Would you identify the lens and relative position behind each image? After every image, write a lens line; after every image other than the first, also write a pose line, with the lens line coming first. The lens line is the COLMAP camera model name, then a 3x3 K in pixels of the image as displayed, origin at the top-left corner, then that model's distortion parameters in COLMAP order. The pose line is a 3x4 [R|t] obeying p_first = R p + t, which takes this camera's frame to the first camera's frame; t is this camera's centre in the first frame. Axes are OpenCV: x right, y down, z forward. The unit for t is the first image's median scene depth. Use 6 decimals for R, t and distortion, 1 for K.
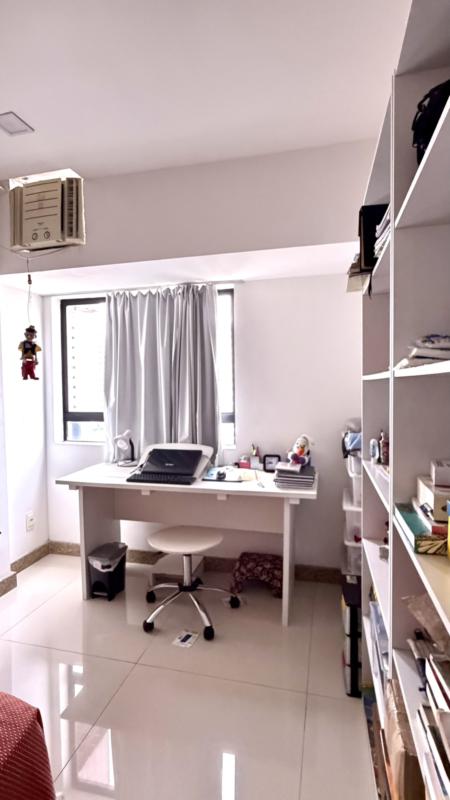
lens RADIAL K [[409.1, 0, 223.3], [0, 409.1, 398.9], [0, 0, 1]] dist [-0.005947, 0.003054]
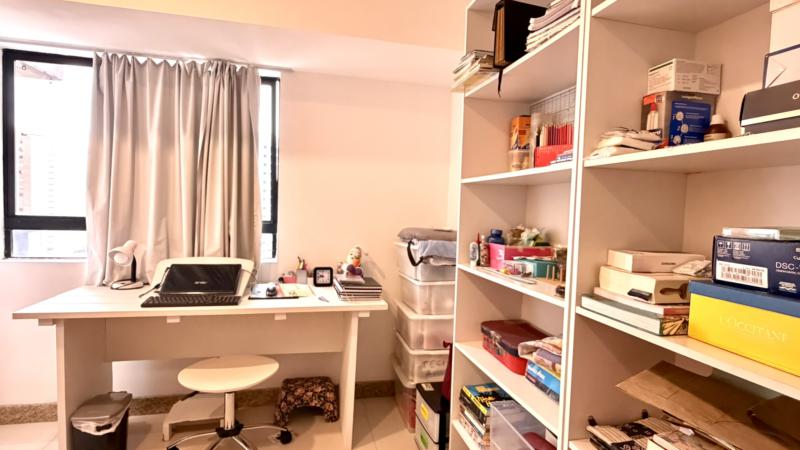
lens RADIAL K [[409.1, 0, 399.6], [0, 409.1, 226.0], [0, 0, 1]] dist [-0.005947, 0.003054]
pose [[0.886140, 0.019218, 0.463020, -0.157699], [-0.026028, 0.999627, 0.008322, 0.033799], [-0.462687, -0.019426, 0.886309, 0.119609]]
